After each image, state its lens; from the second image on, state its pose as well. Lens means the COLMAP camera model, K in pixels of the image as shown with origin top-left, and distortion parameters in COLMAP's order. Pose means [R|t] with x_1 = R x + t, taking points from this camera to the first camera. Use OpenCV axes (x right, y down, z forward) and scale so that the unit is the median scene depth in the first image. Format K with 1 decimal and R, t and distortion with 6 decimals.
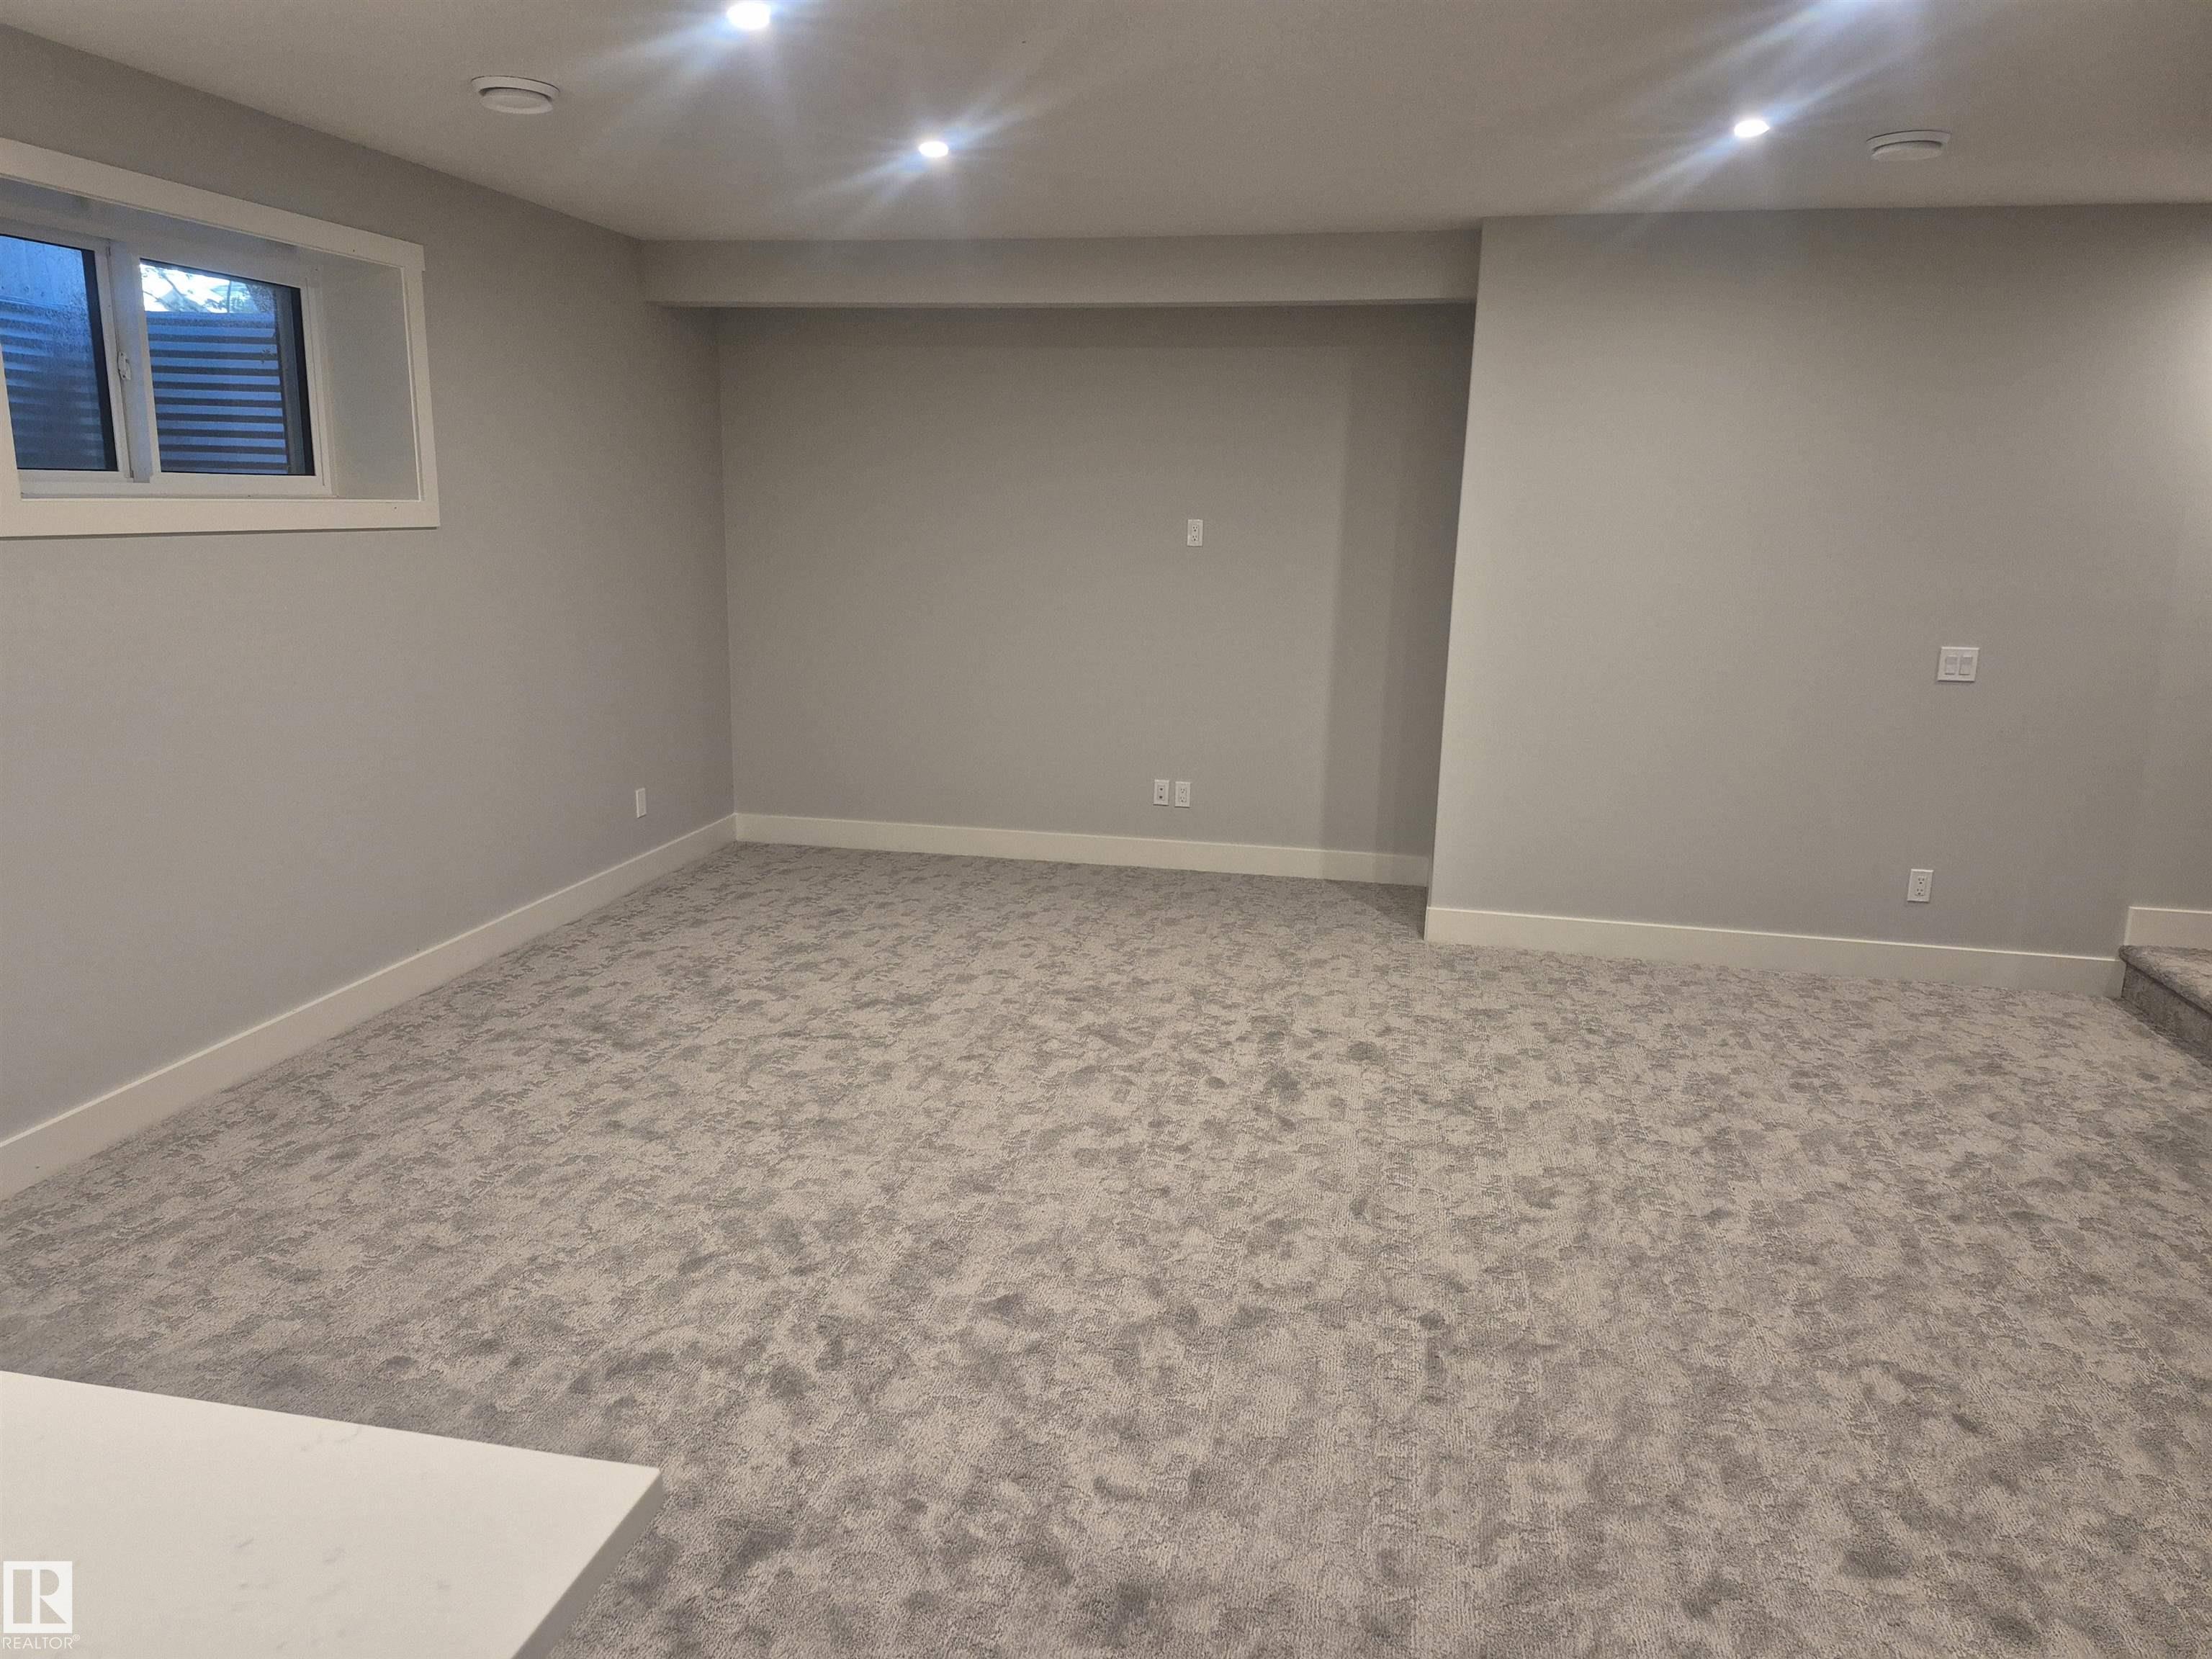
lens RADIAL K [[1572.1, 0, 1102.0], [0, 1572.1, 826.9], [0, 0, 1]] dist [0.009560, -0.020547]
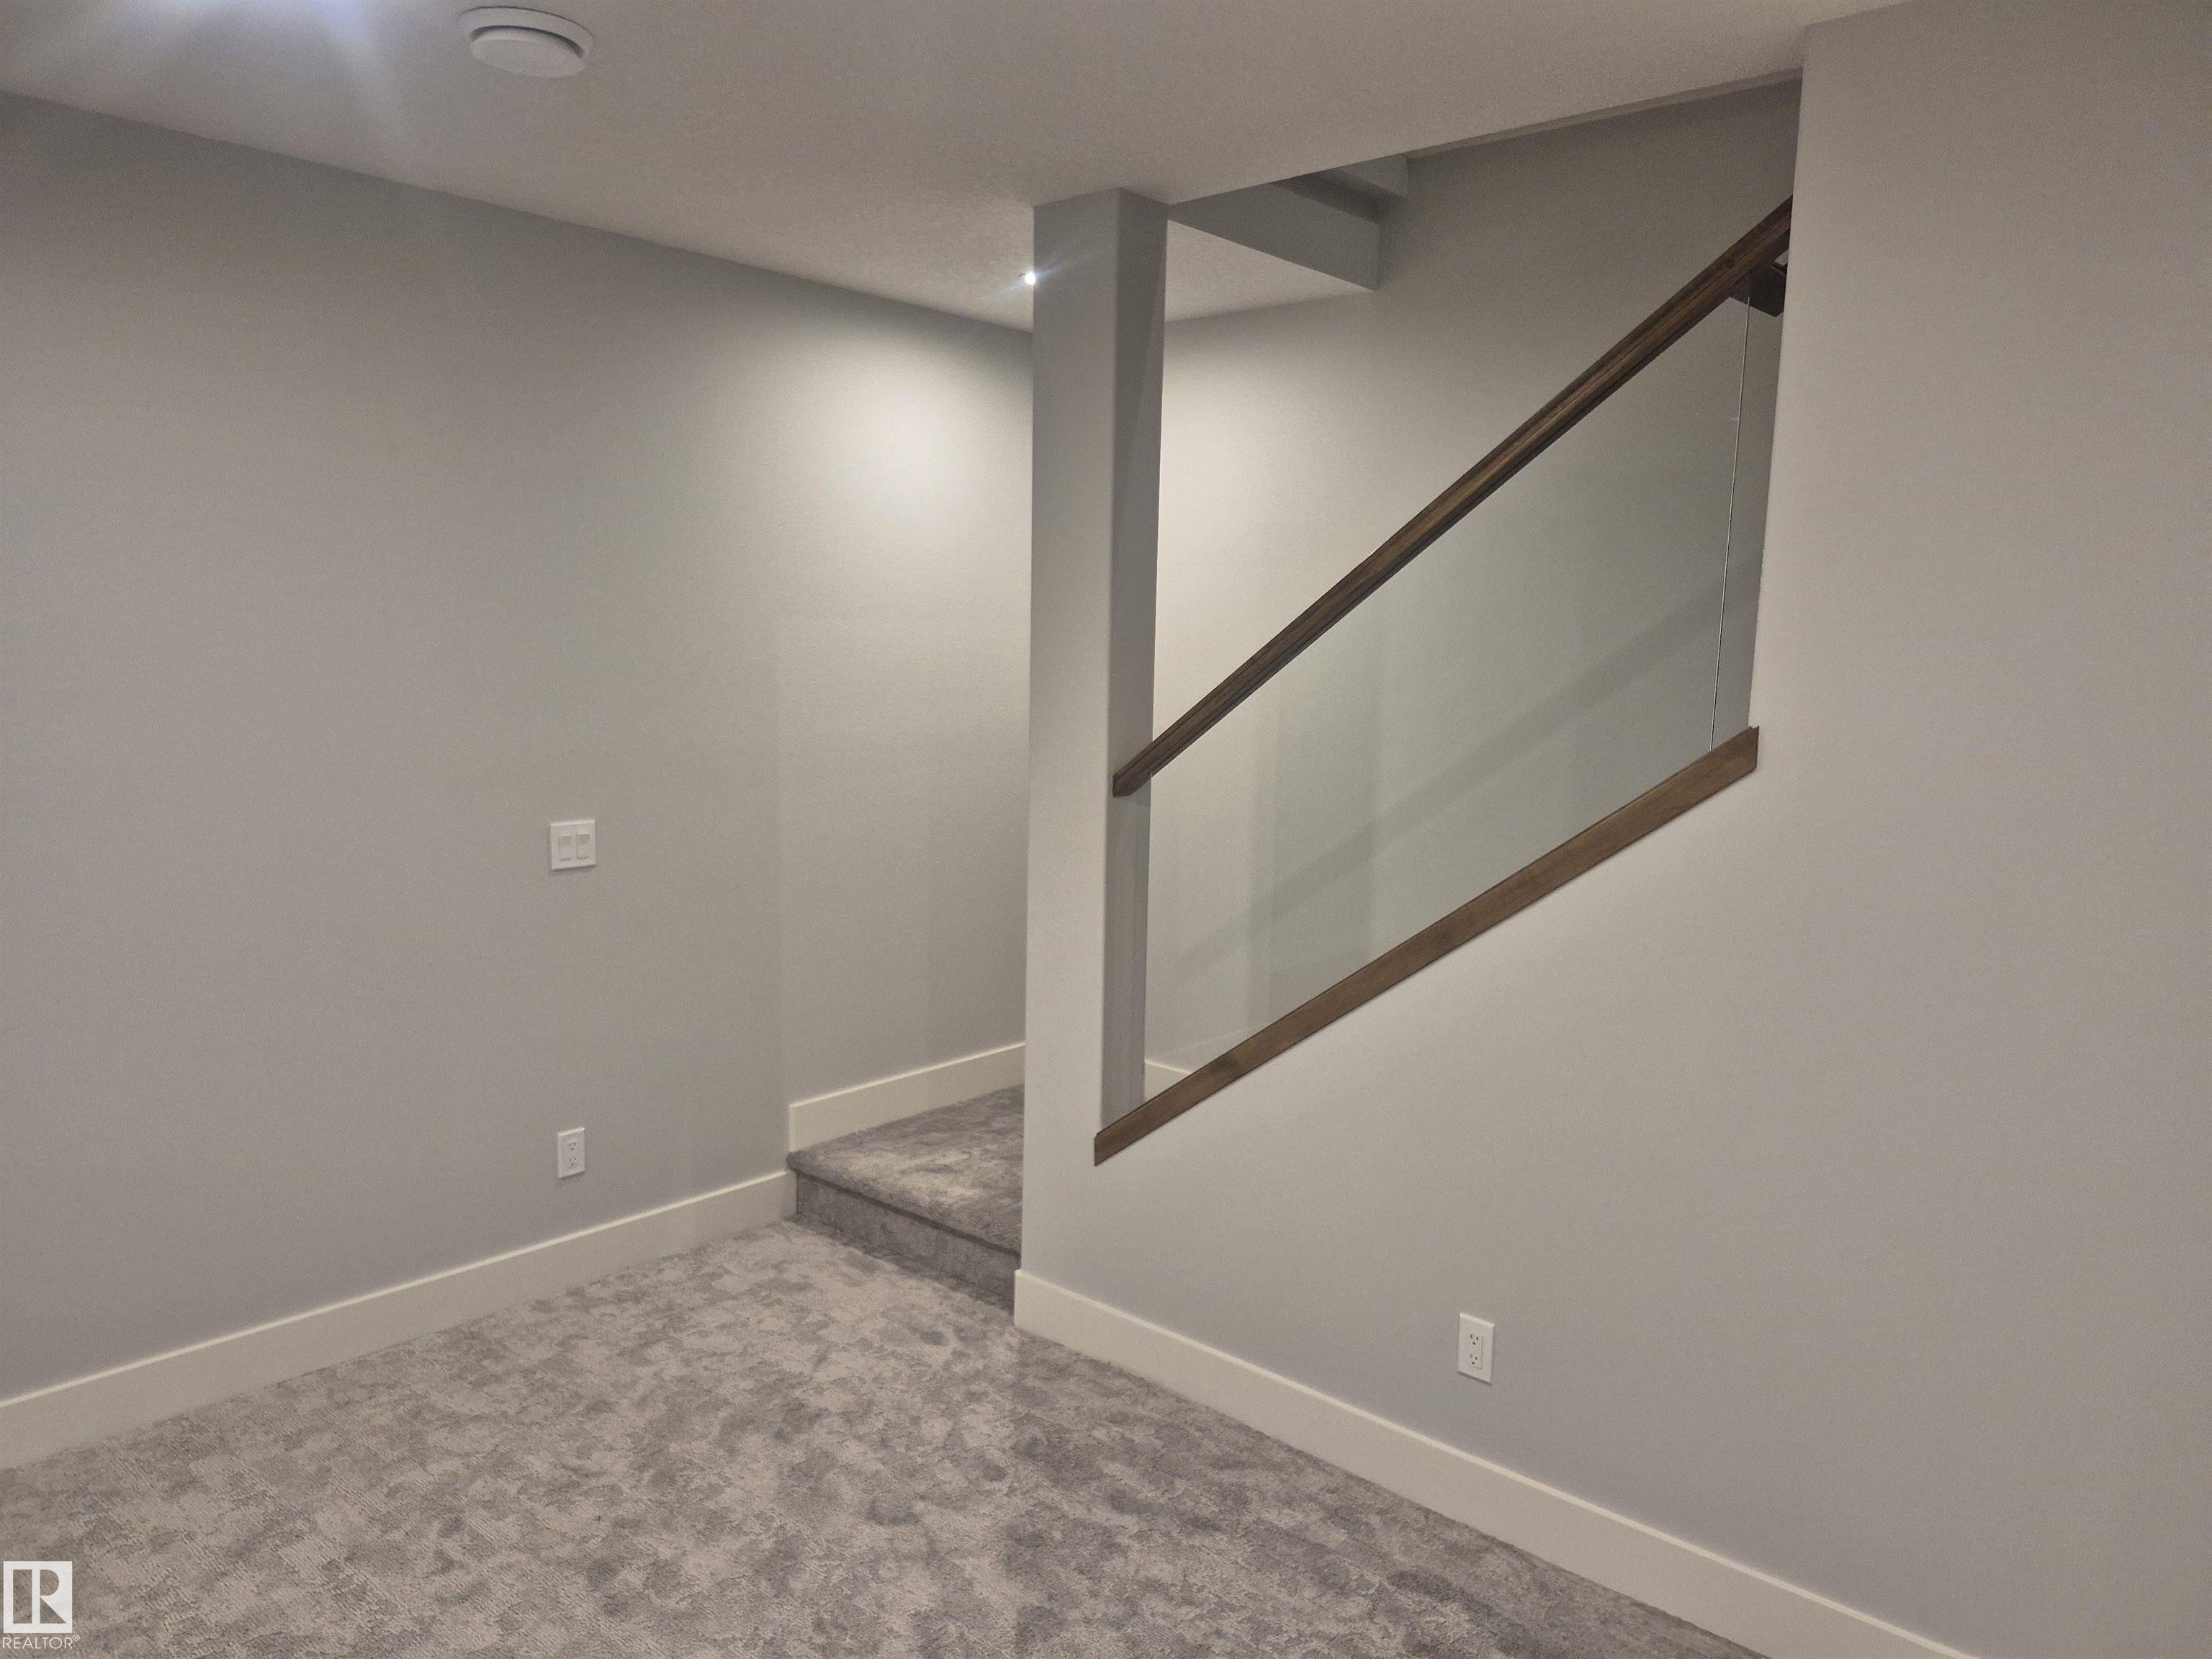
lens RADIAL K [[1572.1, 0, 1091.9], [0, 1572.1, 843.1], [0, 0, 1]] dist [0.009560, -0.020547]
pose [[0.515721, -0.134979, 0.846057, 0.064050], [0.175136, 0.983268, 0.050113, -0.104449], [-0.838665, 0.122331, 0.530731, 0.447186]]
